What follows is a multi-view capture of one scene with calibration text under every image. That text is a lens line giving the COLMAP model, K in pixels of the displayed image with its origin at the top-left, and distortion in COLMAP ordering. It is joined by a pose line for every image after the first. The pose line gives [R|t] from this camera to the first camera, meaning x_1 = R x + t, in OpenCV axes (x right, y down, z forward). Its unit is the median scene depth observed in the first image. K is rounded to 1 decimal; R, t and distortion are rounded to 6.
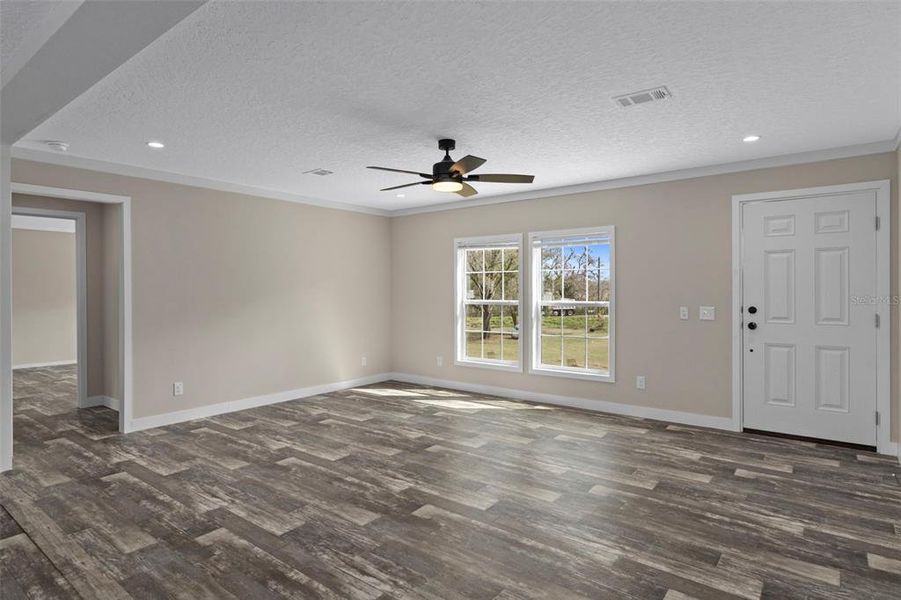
lens RADIAL K [[495.1, 0, 446.1], [0, 495.1, 293.5], [0, 0, 1]] dist [0.001012, 0.000279]
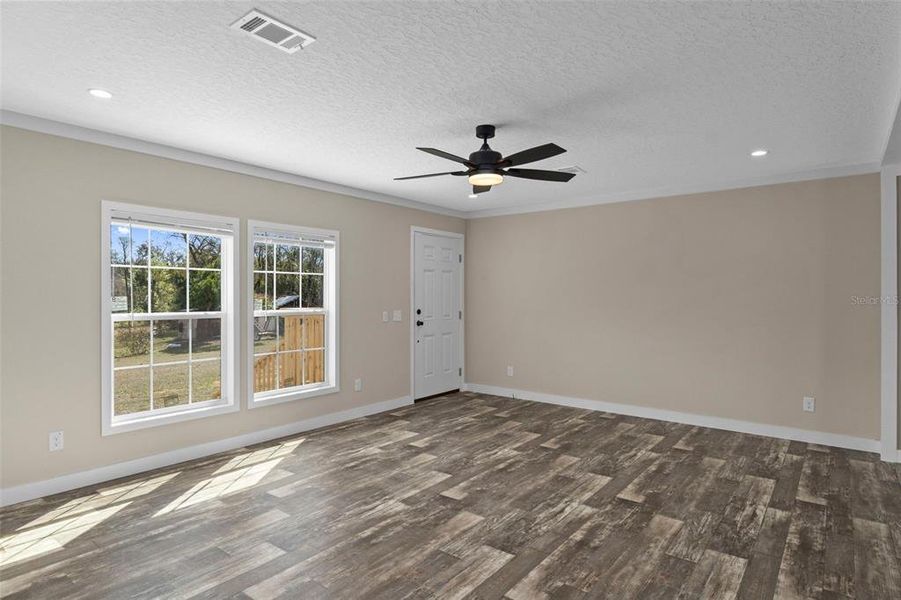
lens RADIAL K [[495.1, 0, 446.1], [0, 495.1, 293.5], [0, 0, 1]] dist [0.001012, 0.000279]
pose [[0.011202, 0.007152, 0.999912, -0.583161], [0.004696, 0.999963, -0.007205, -0.005276], [-0.999926, 0.004777, 0.011168, 0.705642]]
